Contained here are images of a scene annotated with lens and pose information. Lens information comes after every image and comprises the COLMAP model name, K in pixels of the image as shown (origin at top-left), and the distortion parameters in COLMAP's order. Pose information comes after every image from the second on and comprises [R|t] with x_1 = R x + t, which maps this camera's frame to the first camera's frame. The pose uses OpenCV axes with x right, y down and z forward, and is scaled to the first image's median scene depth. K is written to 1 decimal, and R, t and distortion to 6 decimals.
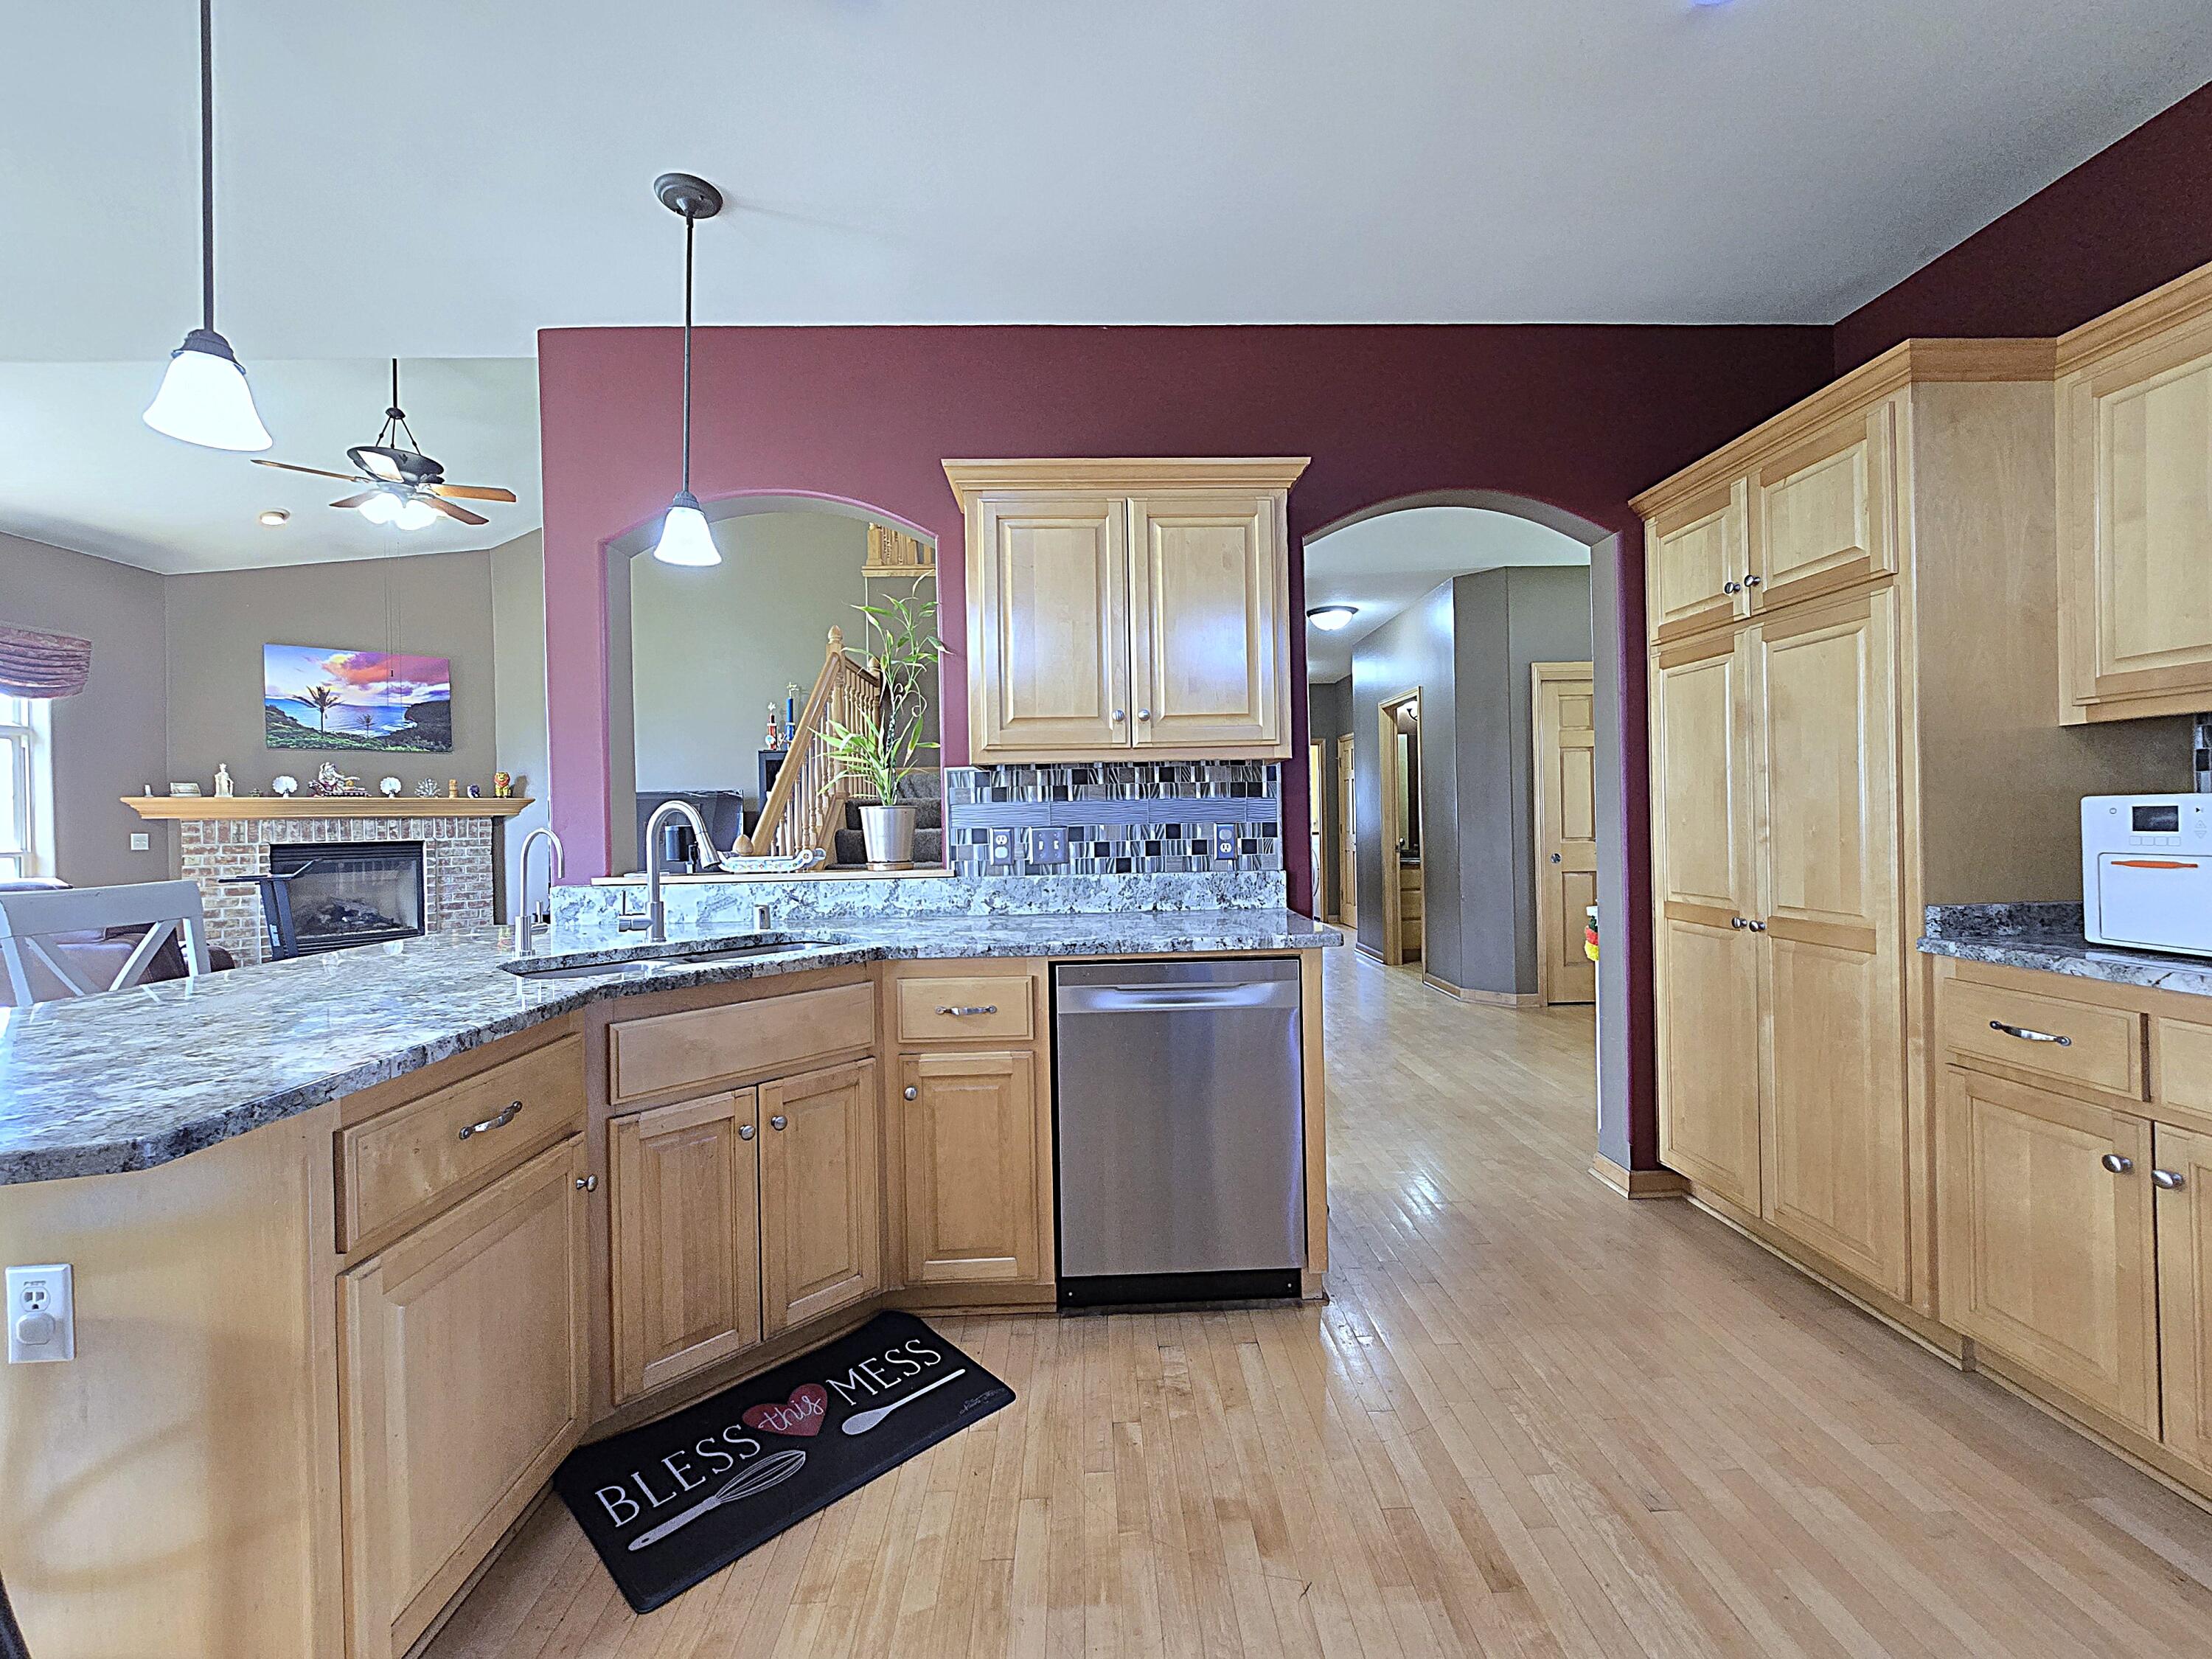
lens RADIAL K [[909.0, 0, 1116.9], [0, 909.0, 821.9], [0, 0, 1]] dist [-0.003608, -0.000125]
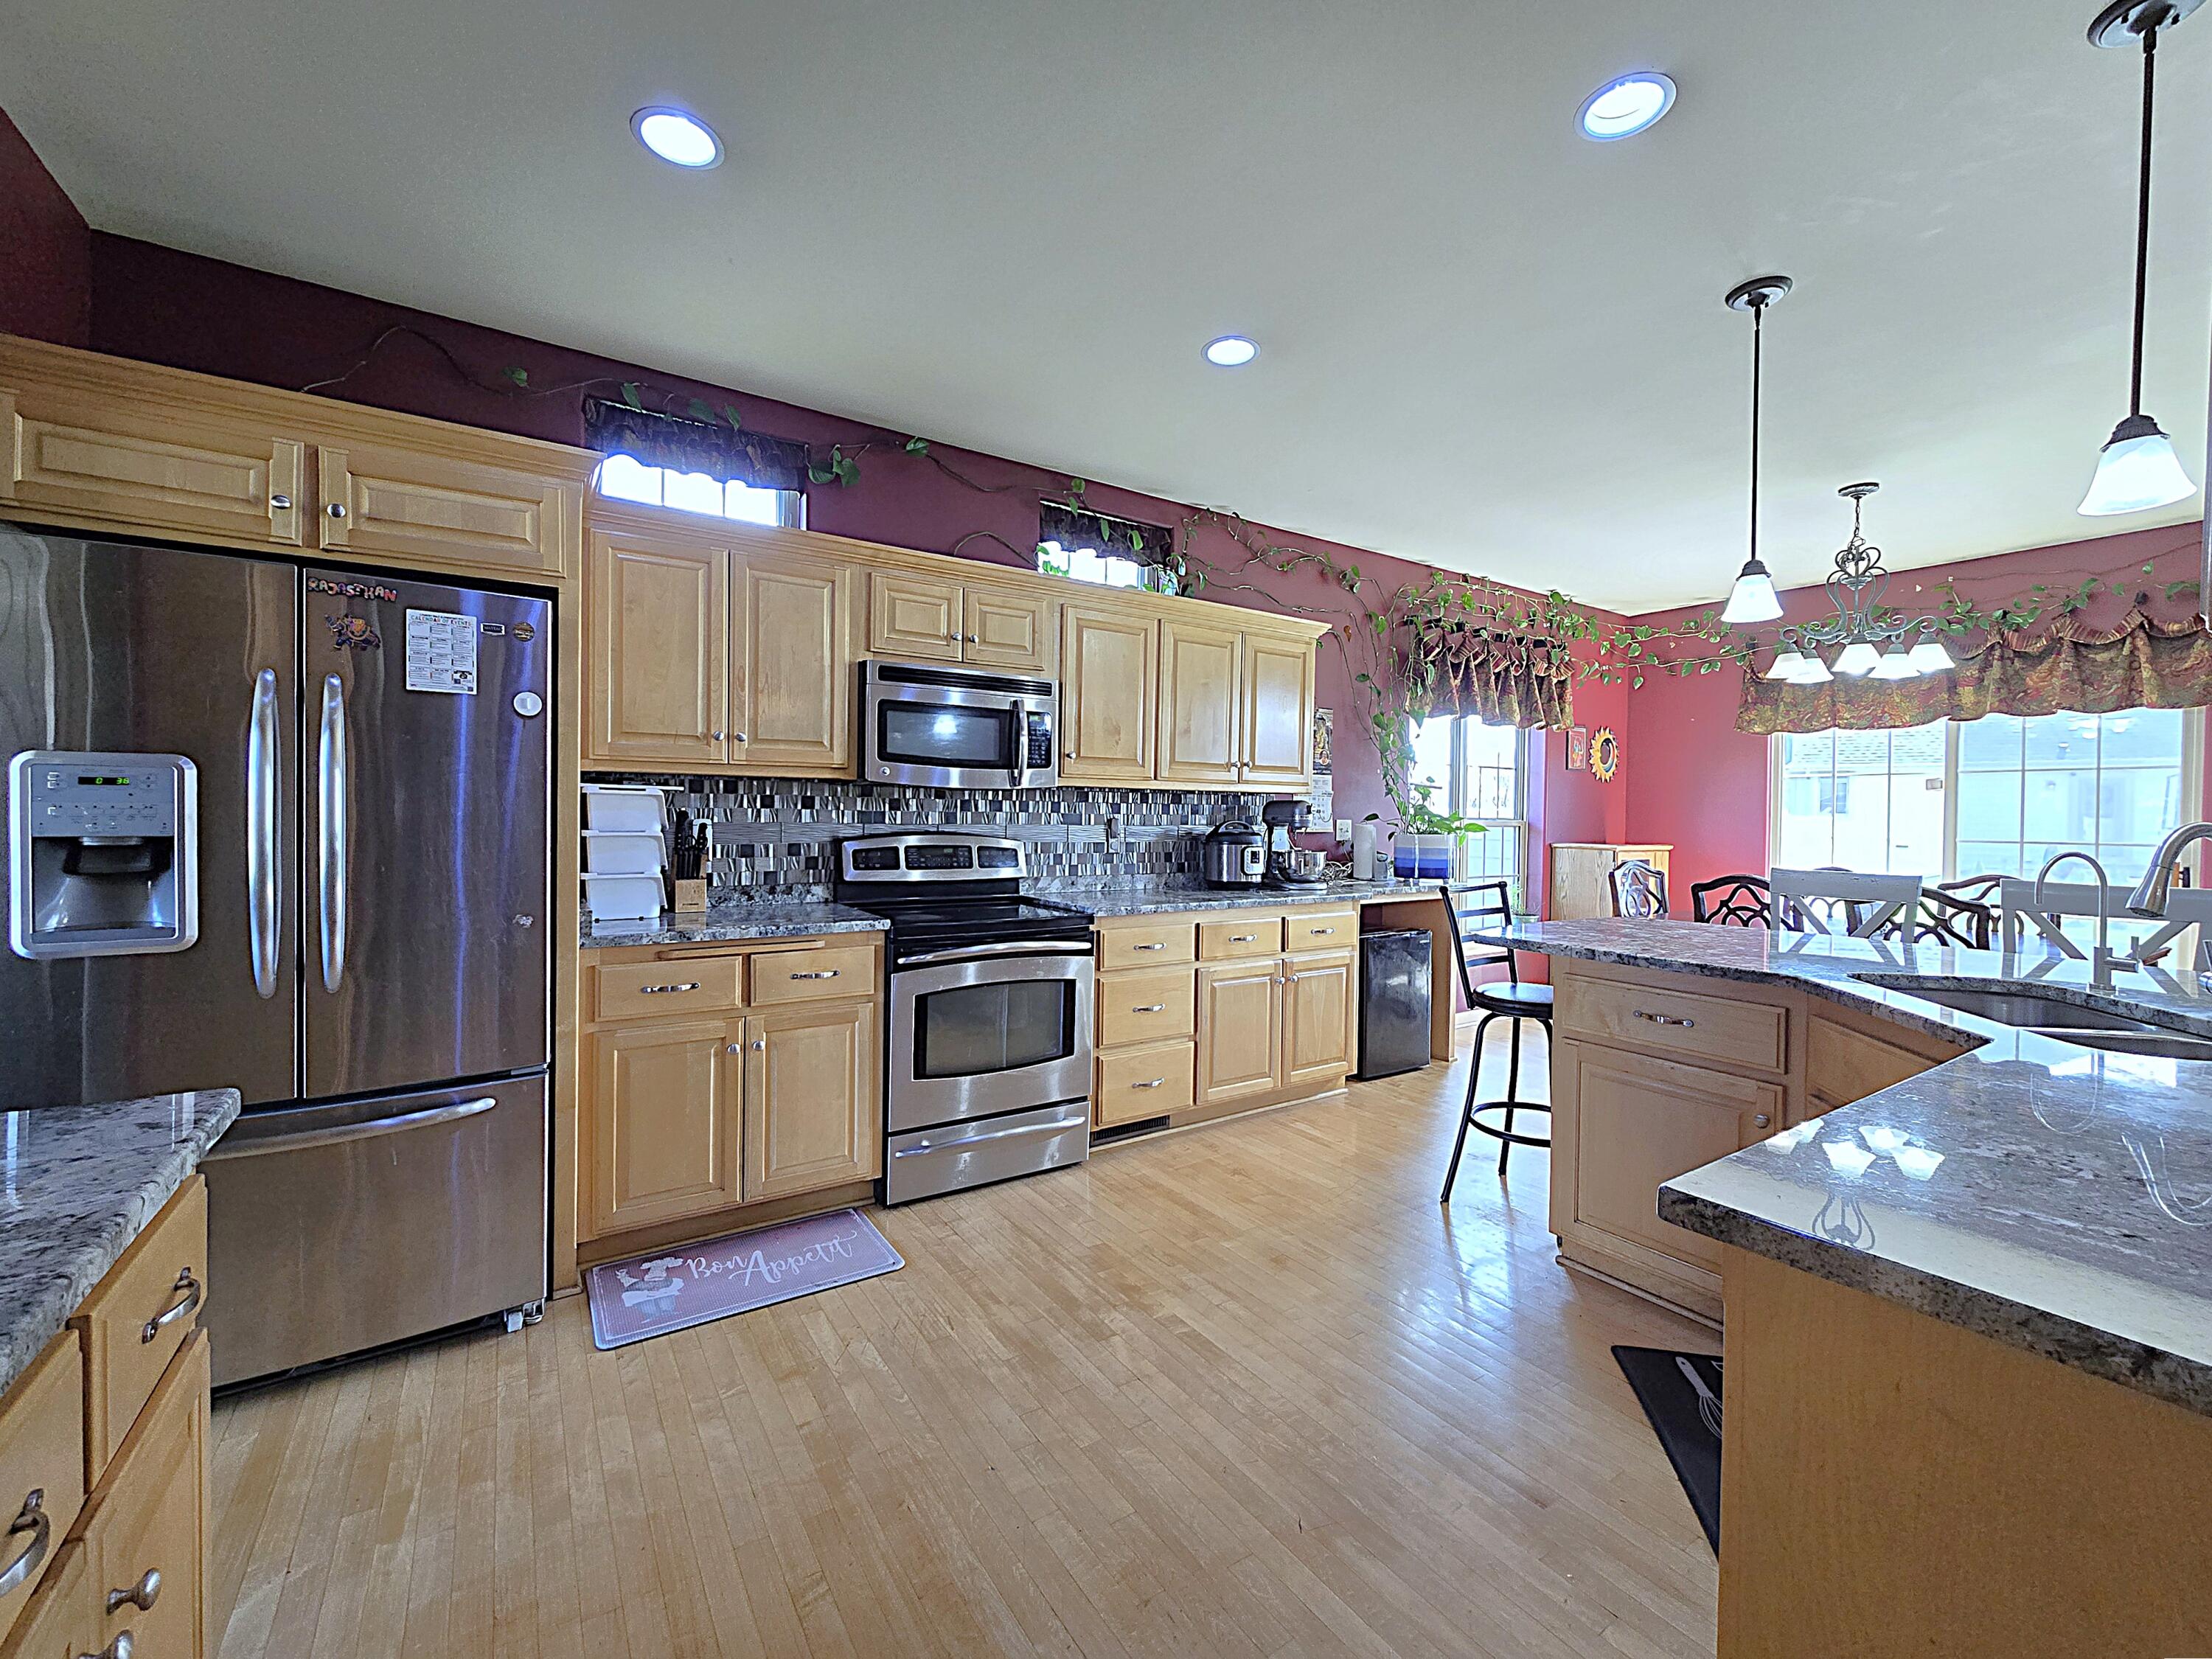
lens RADIAL K [[905.1, 0, 1118.3], [0, 905.1, 822.3], [0, 0, 1]] dist [0.000988, 0.000128]
pose [[-0.848292, 0.014471, -0.529331, 0.254793], [0.003103, 0.999745, 0.022359, -0.017431], [0.529520, 0.017325, -0.848121, 0.464052]]
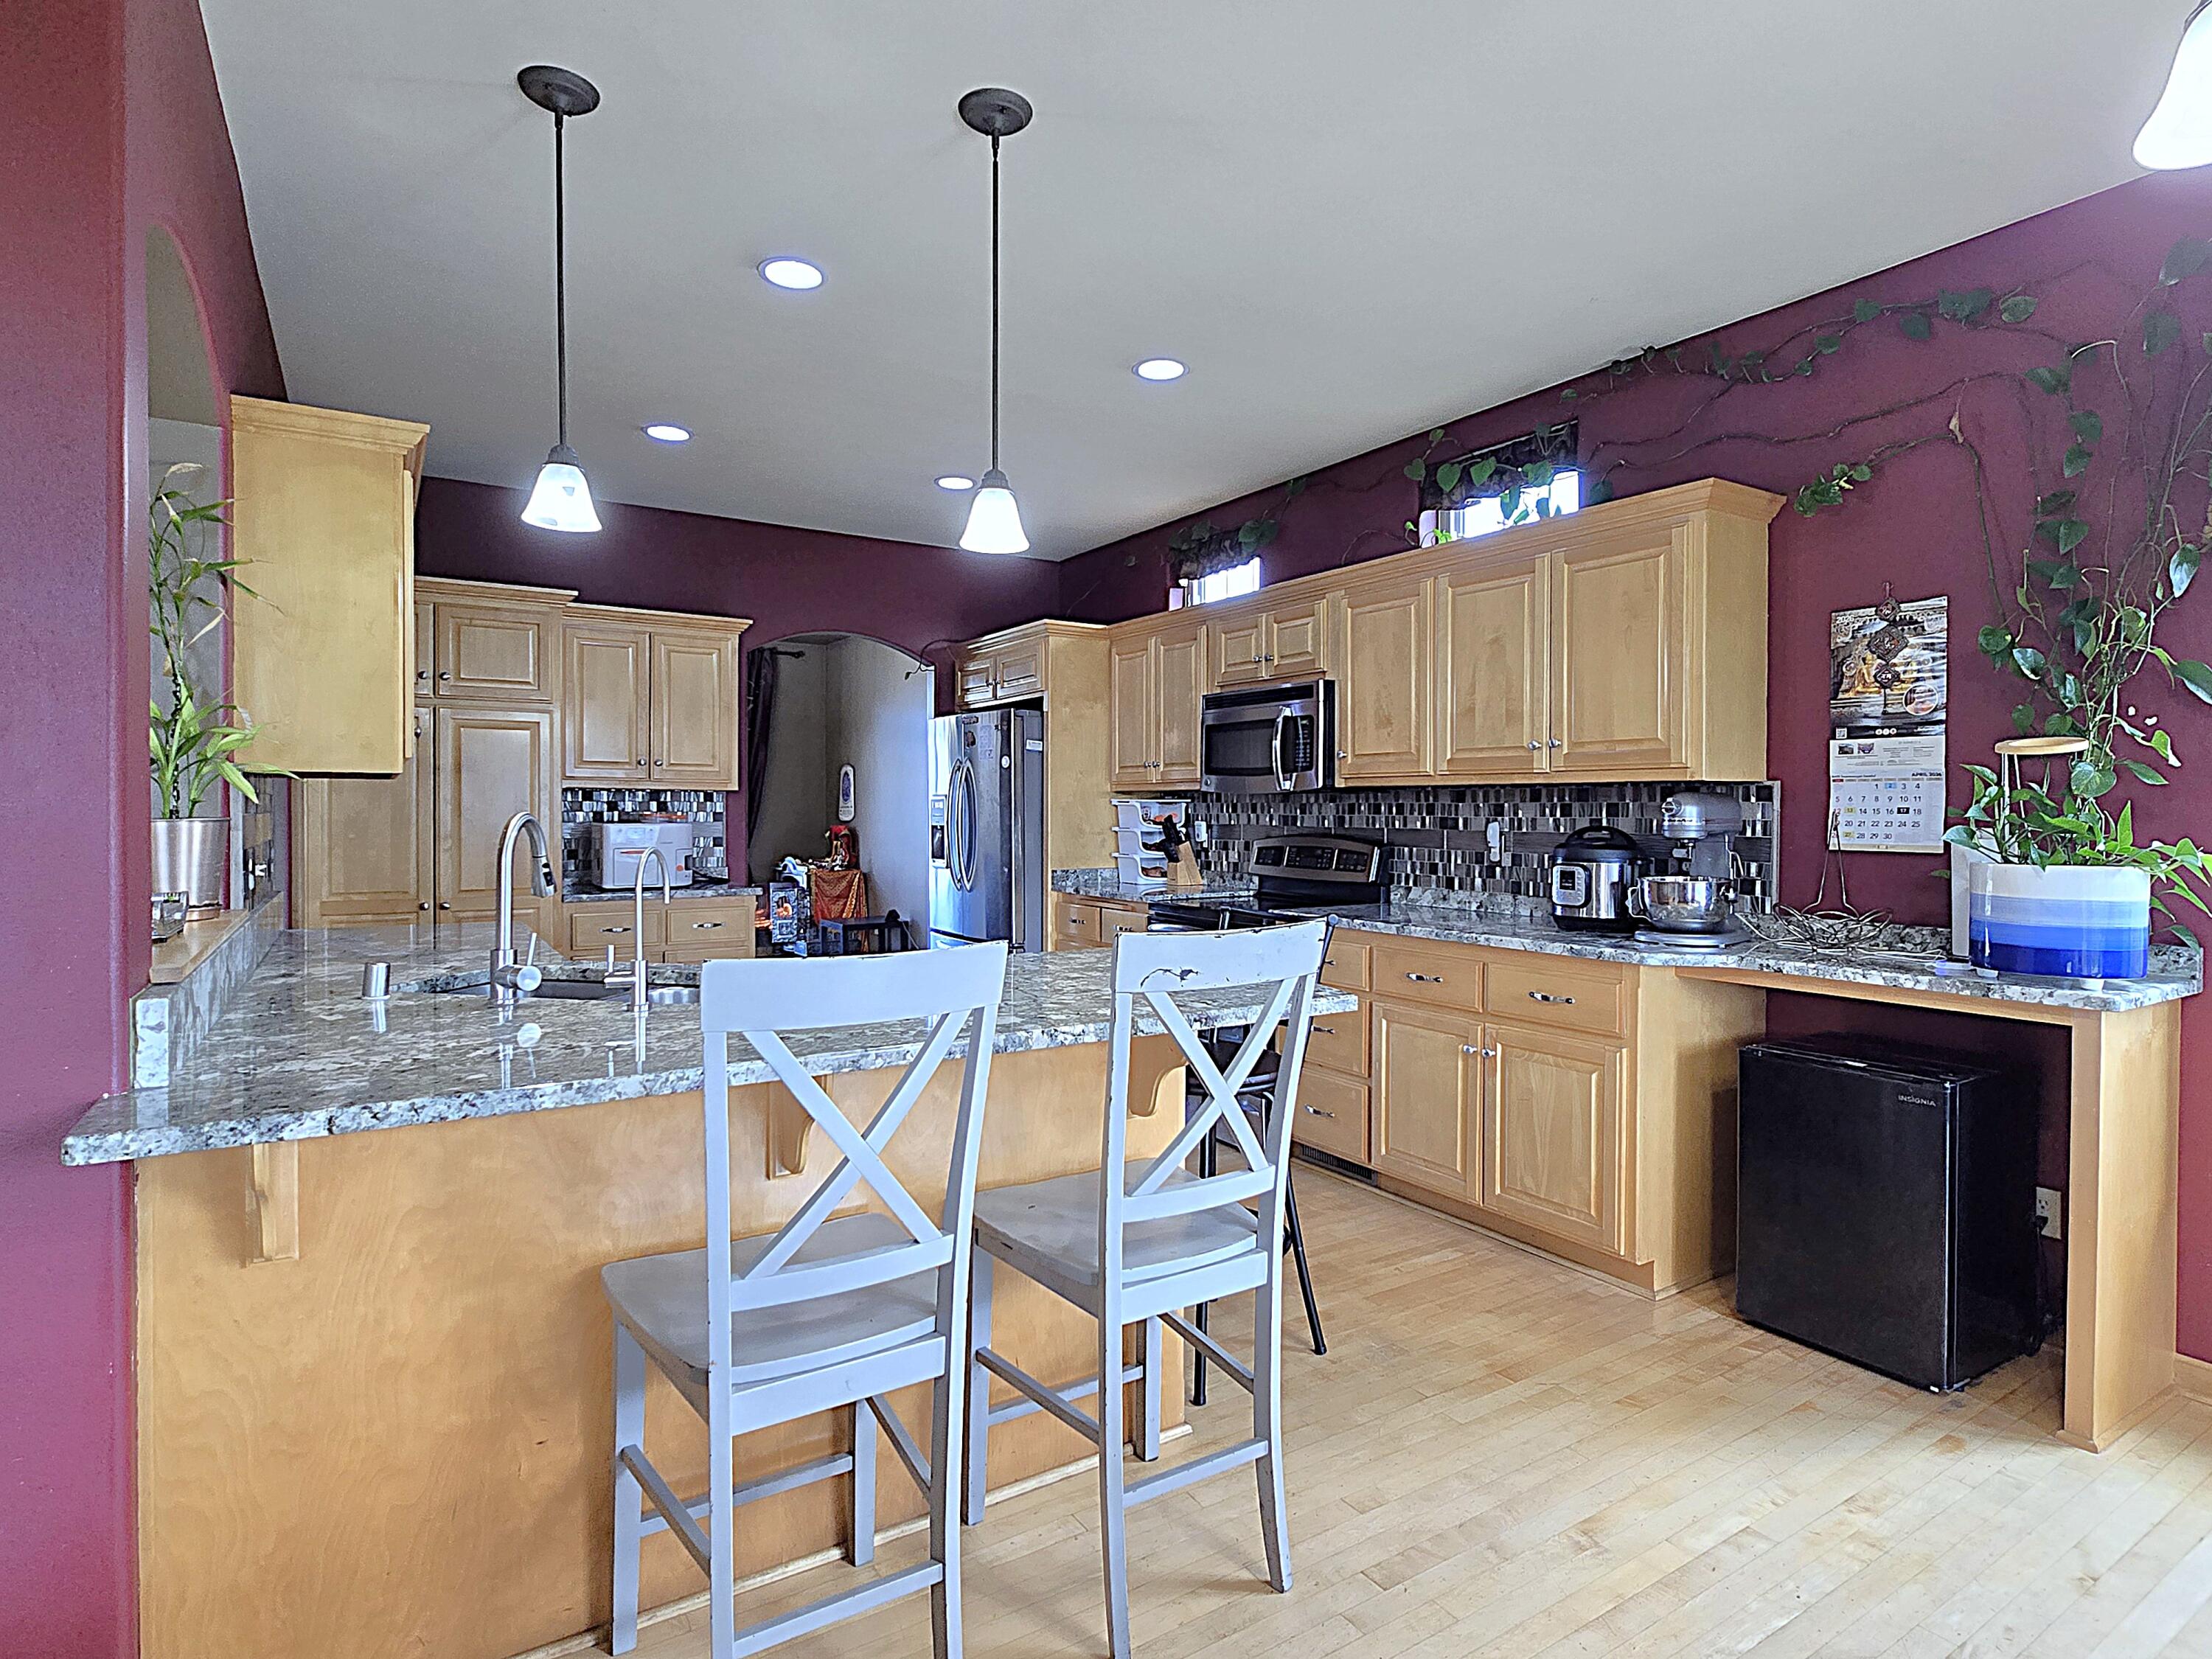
lens RADIAL K [[1167.2, 0, 1118.0], [0, 1167.2, 825.2], [0, 0, 1]] dist [-0.002542, -0.000605]
pose [[-0.508151, 0.005687, 0.861249, -0.647176], [0.006835, 0.999973, -0.002570, -0.002641], [-0.861241, 0.004581, -0.508176, 0.431597]]
